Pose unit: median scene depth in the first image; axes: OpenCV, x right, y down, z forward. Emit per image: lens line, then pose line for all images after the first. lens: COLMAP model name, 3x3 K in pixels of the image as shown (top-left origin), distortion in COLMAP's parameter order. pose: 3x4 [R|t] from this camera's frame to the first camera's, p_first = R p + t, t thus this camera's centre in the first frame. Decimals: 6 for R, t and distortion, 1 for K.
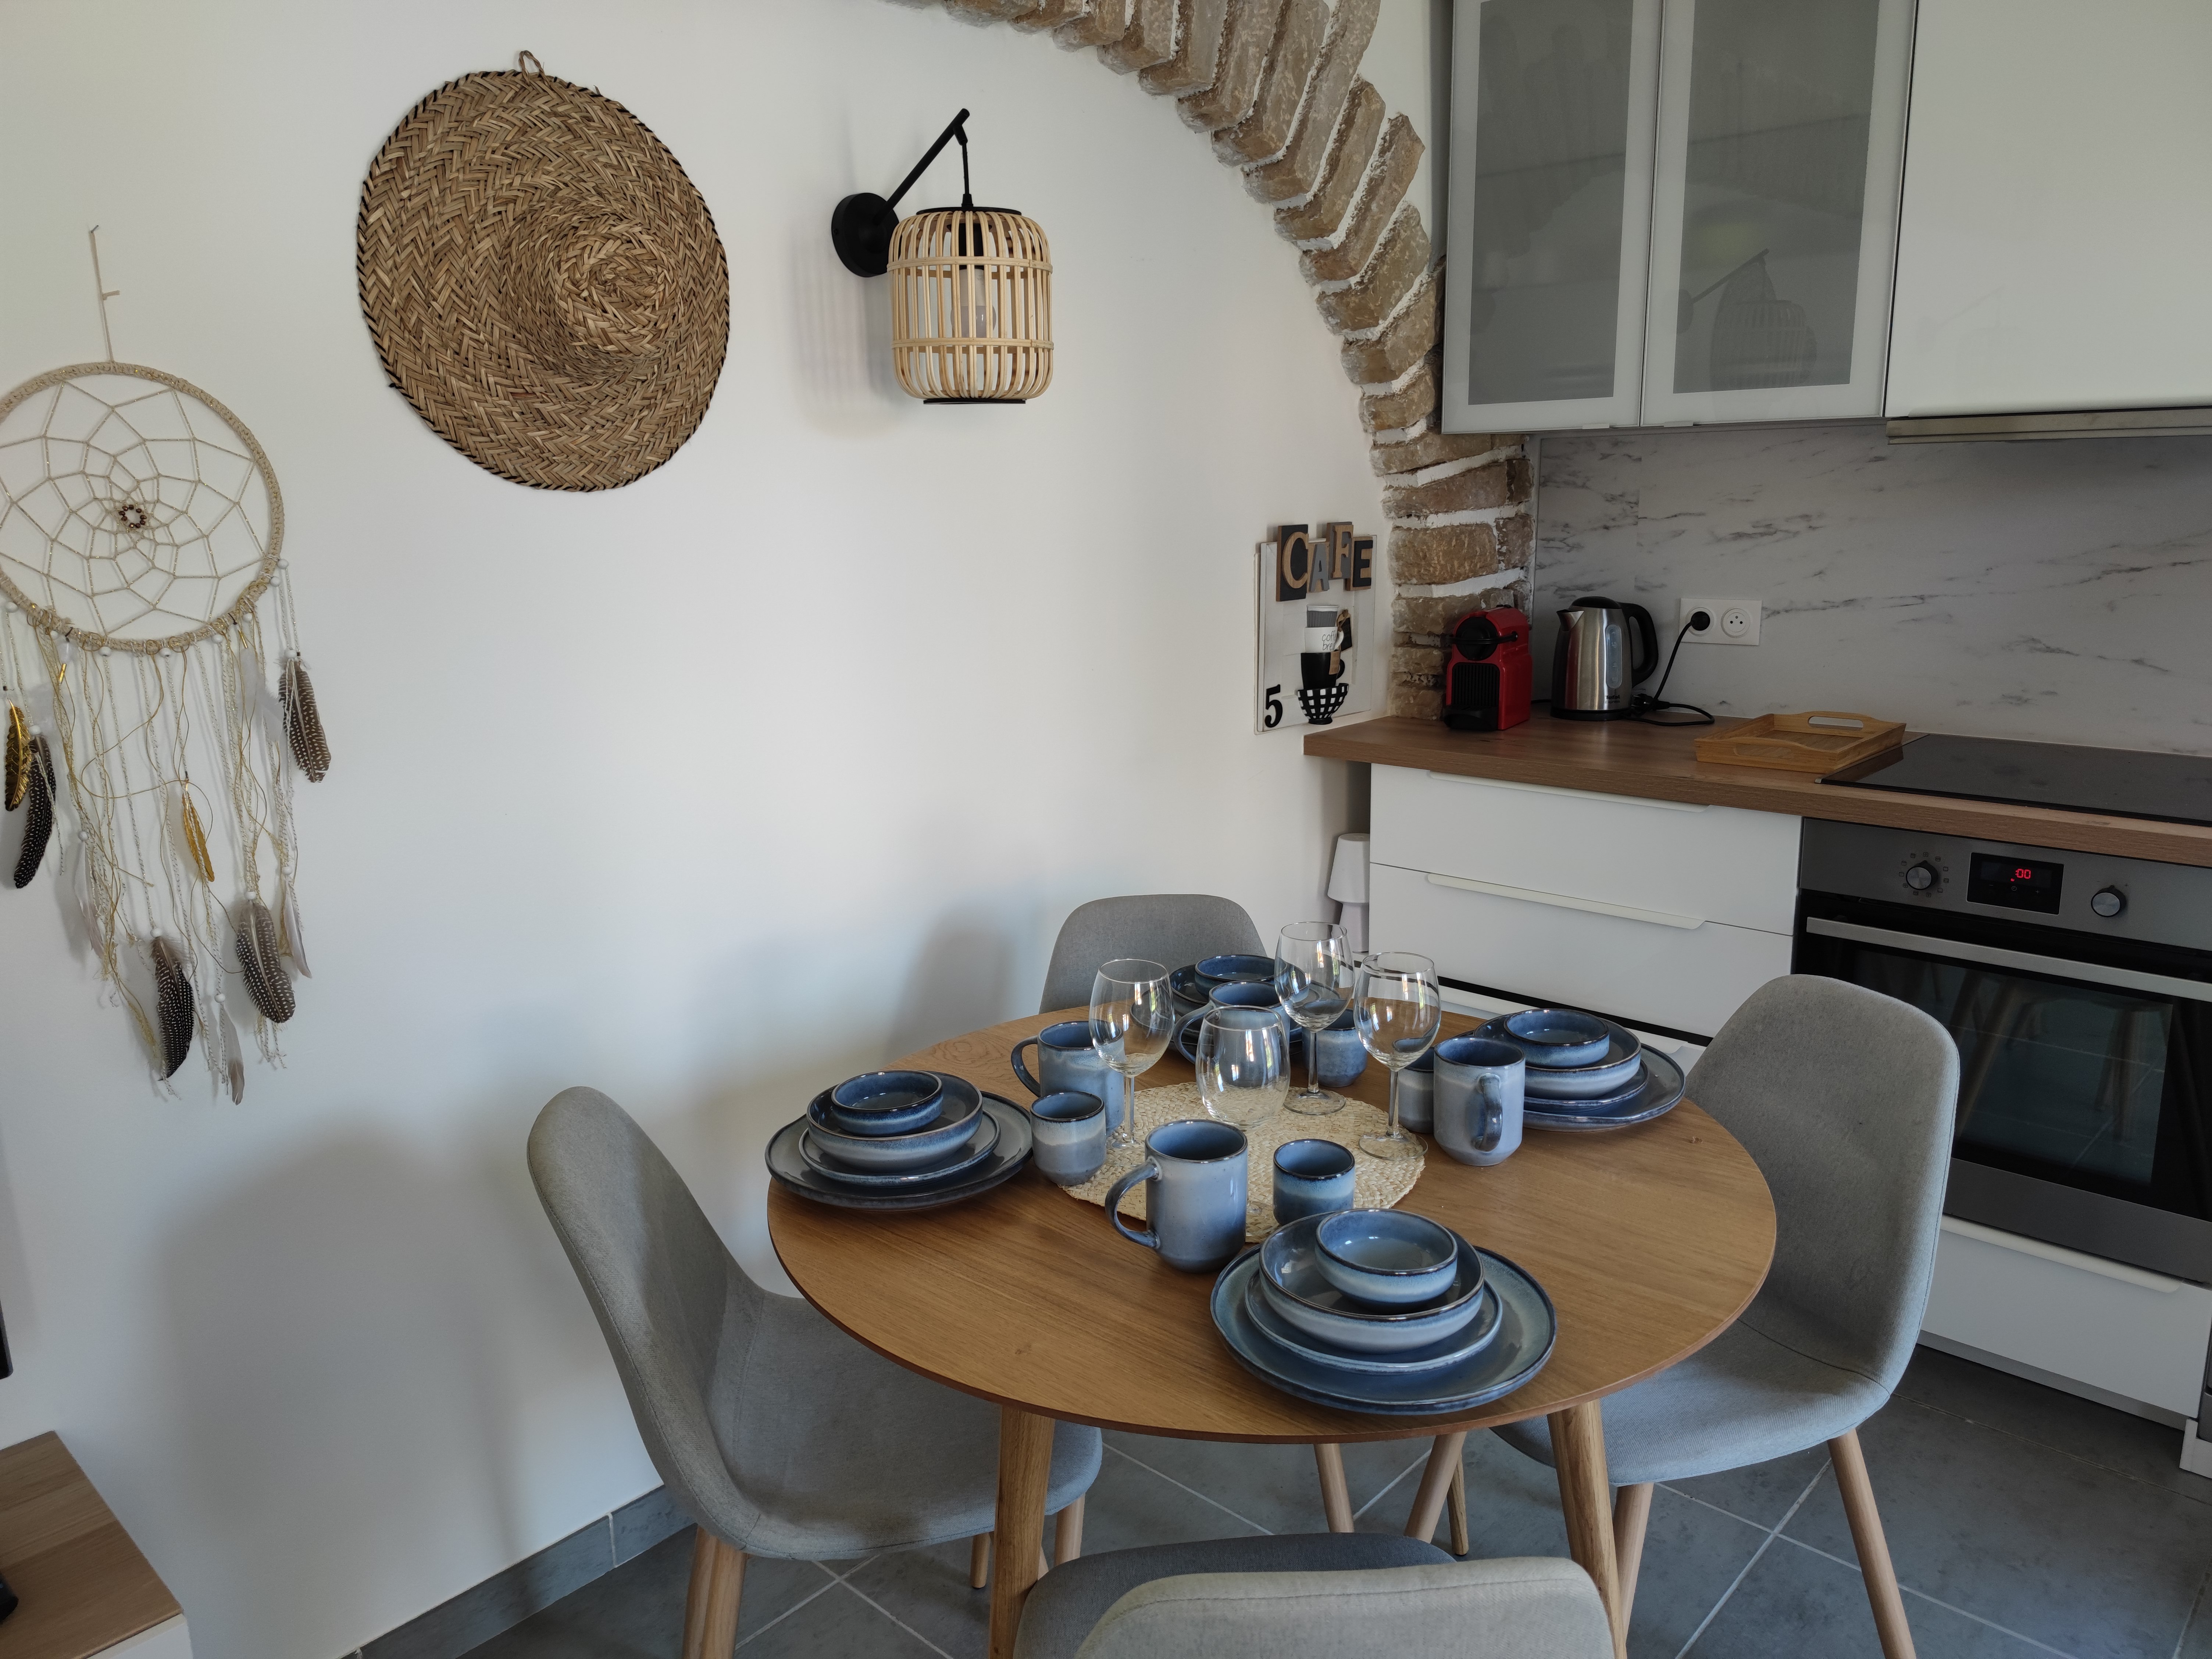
lens RADIAL K [[1567.9, 0, 1106.0], [0, 1567.9, 829.5], [0, 0, 1]] dist [0.081482, -0.117253]
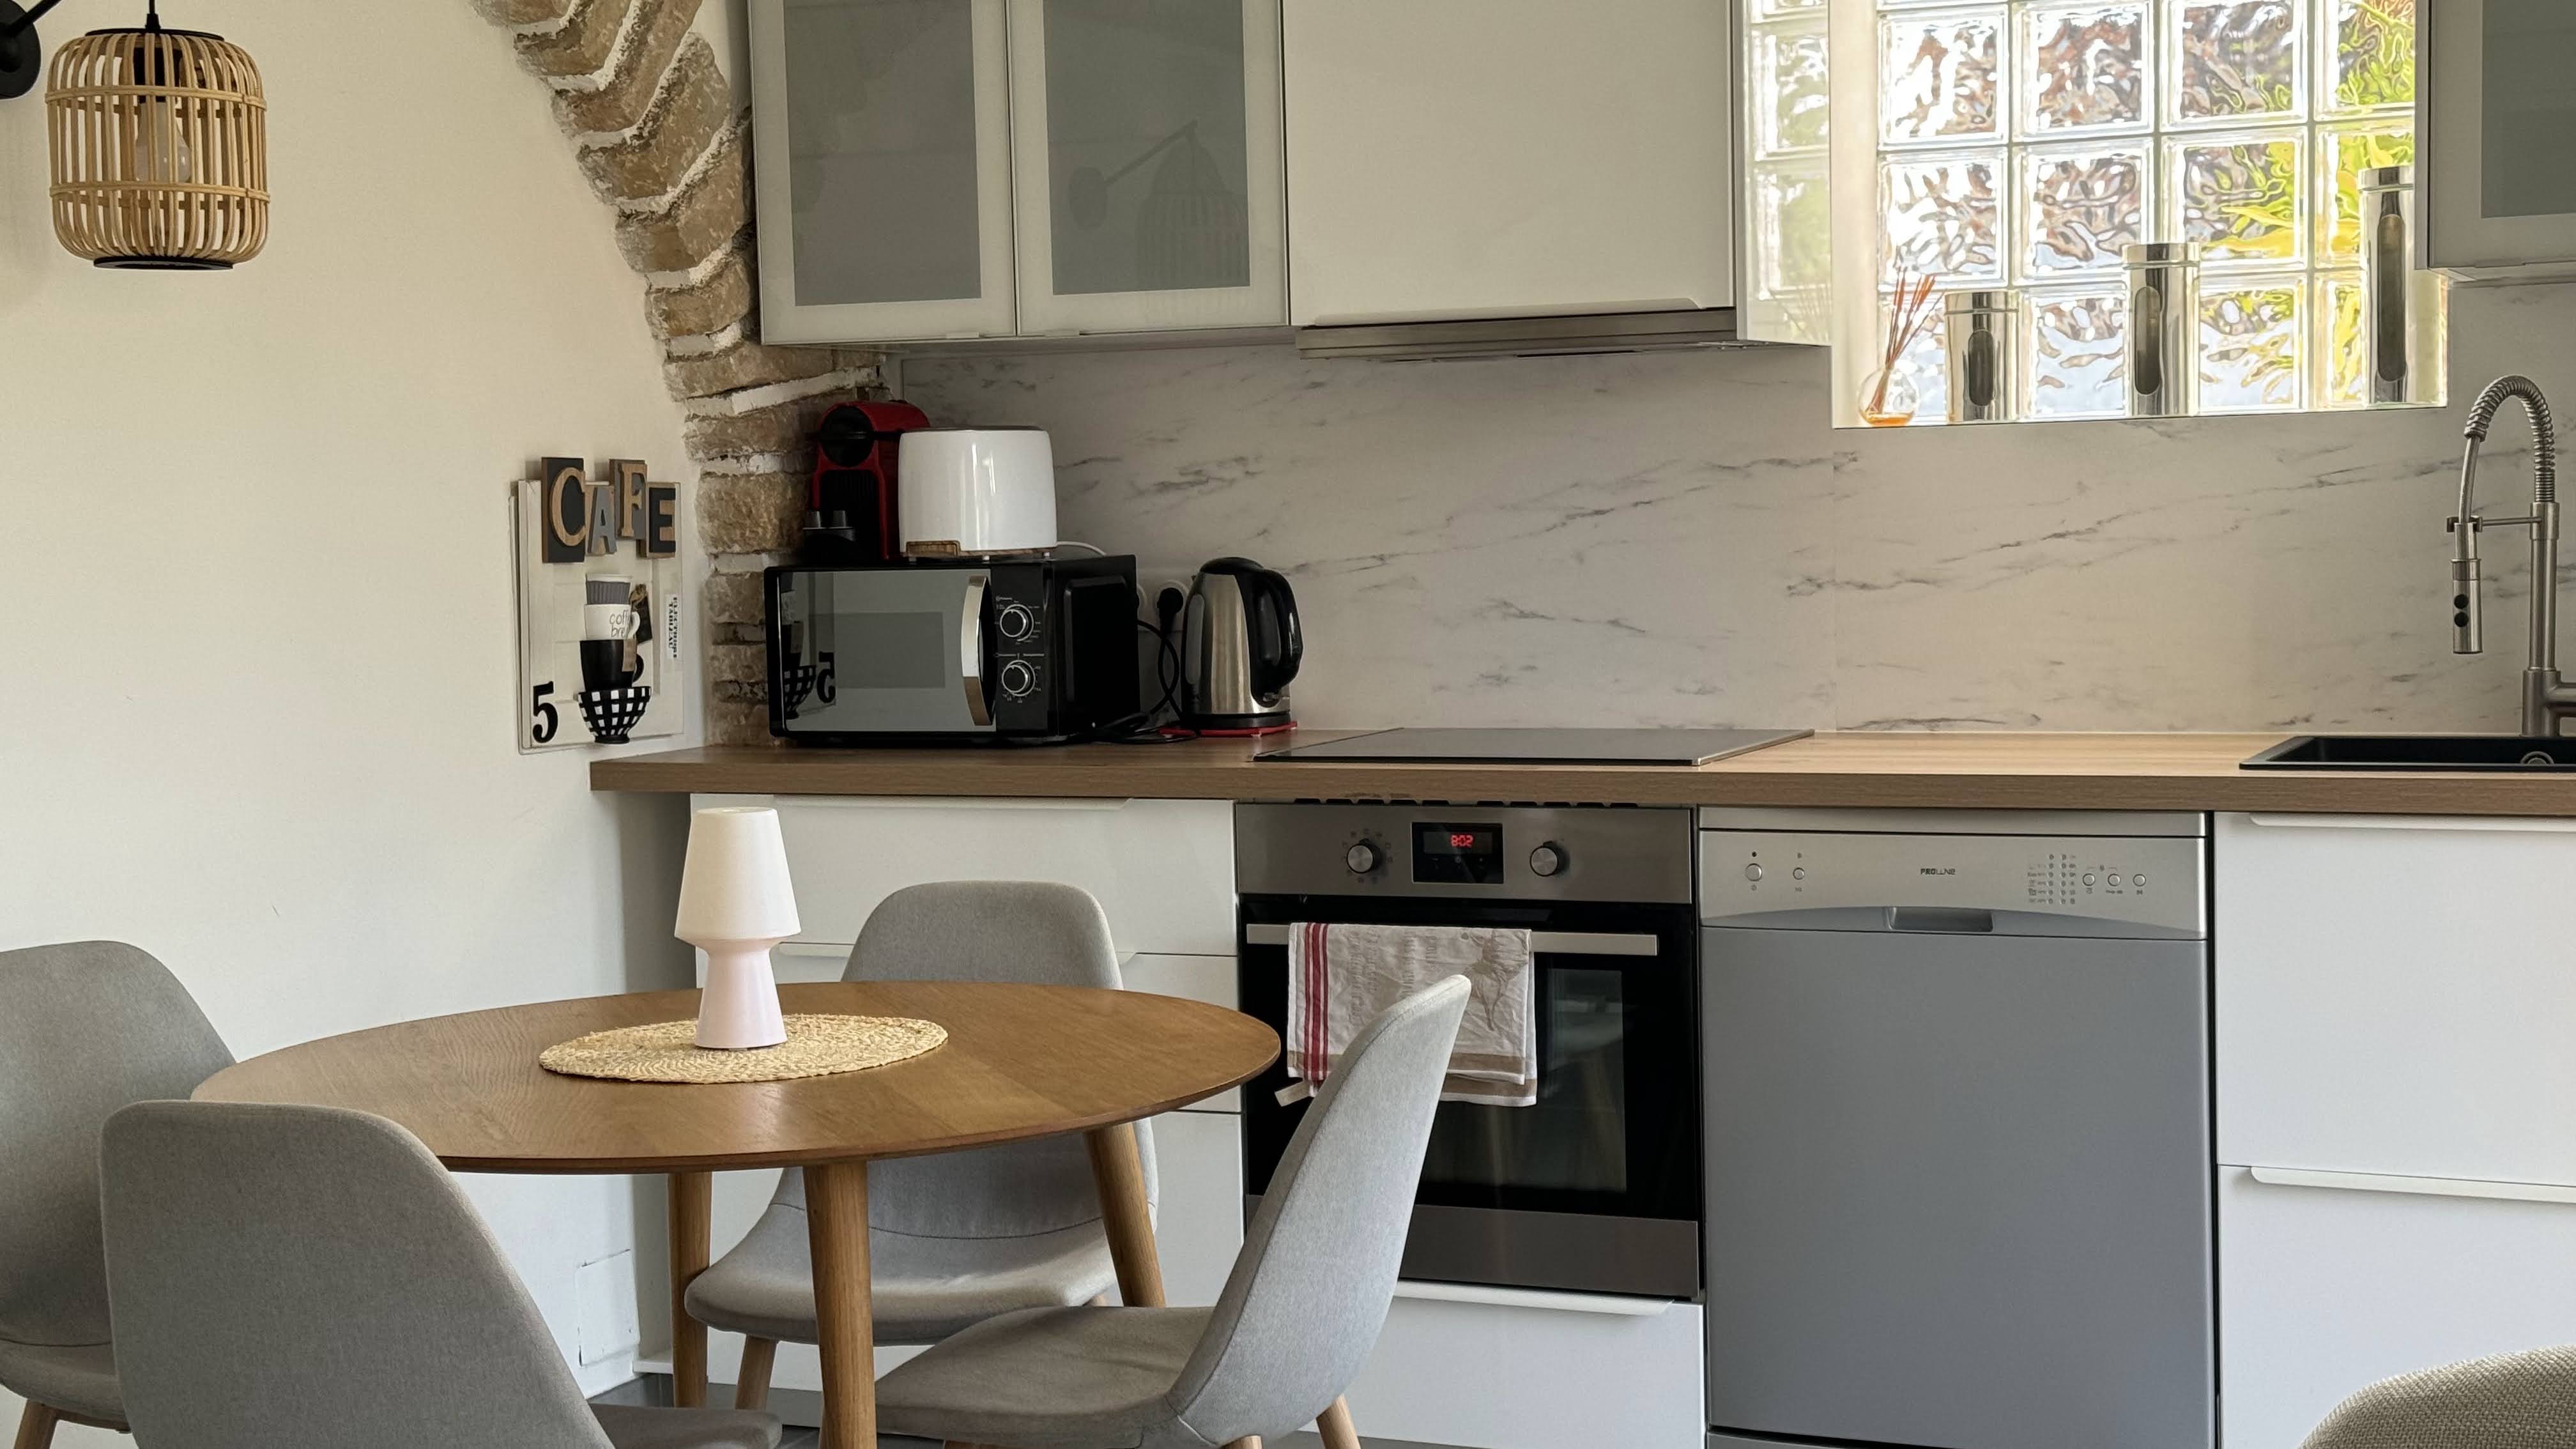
lens RADIAL K [[3808.3, 0, 1288.0], [0, 3808.3, 724.5], [0, 0, 1]] dist [0.254660, -0.089652]
pose [[0.944084, -0.015838, 0.329325, -0.145090], [0.072032, 0.984624, -0.159144, 0.224327], [-0.321741, 0.173967, 0.930708, -0.698955]]
